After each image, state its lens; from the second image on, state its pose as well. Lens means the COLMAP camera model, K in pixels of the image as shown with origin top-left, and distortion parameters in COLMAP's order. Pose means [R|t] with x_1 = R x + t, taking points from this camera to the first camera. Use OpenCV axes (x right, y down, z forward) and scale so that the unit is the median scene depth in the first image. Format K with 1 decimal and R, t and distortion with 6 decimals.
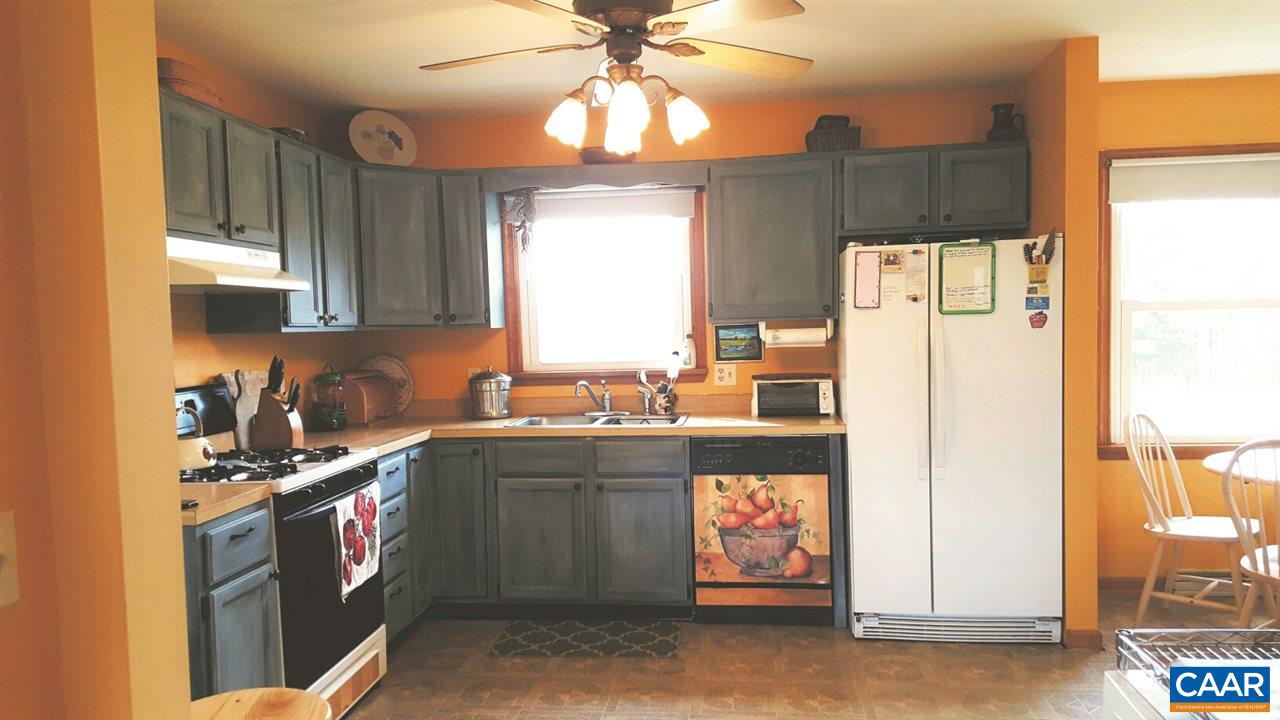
lens RADIAL K [[929.1, 0, 637.5], [0, 929.1, 367.8], [0, 0, 1]] dist [0.066293, -0.078449]
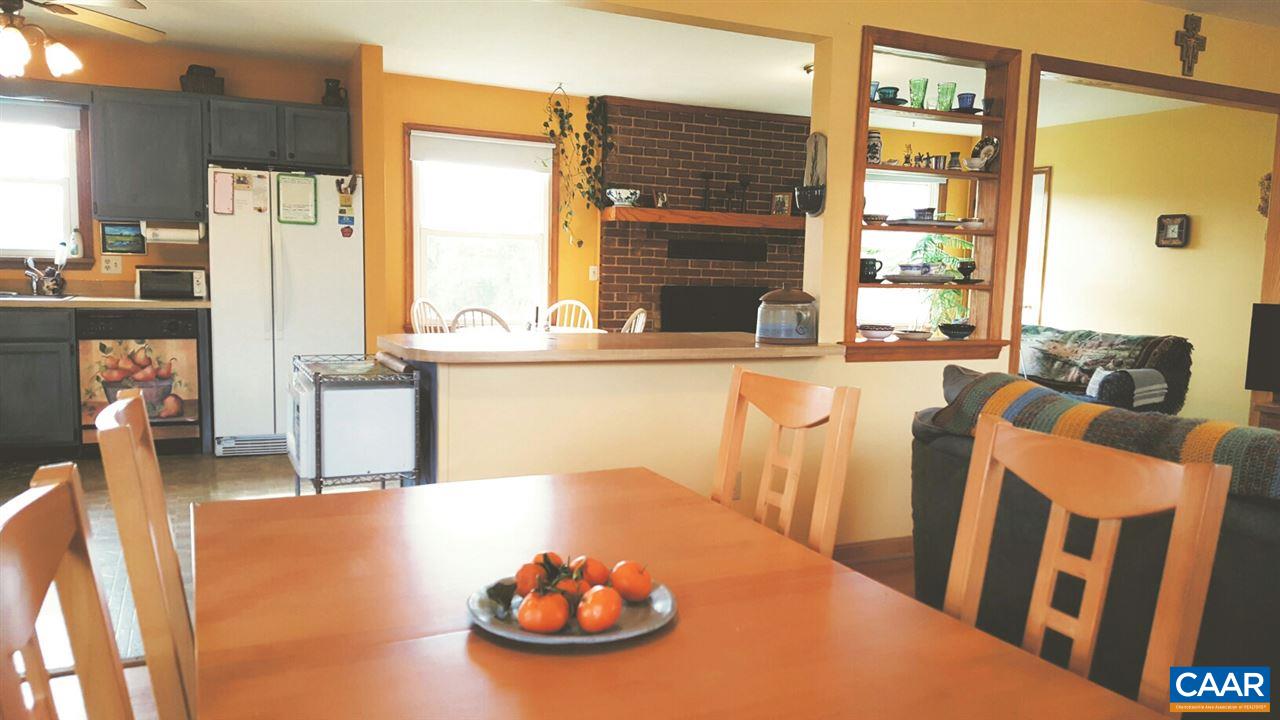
lens RADIAL K [[929.1, 0, 637.5], [0, 929.1, 367.8], [0, 0, 1]] dist [0.066293, -0.078449]
pose [[0.842071, -0.007356, 0.539317, 0.009876], [-0.024673, 0.998335, 0.052140, 0.068912], [-0.538802, -0.057212, 0.840487, -0.464836]]
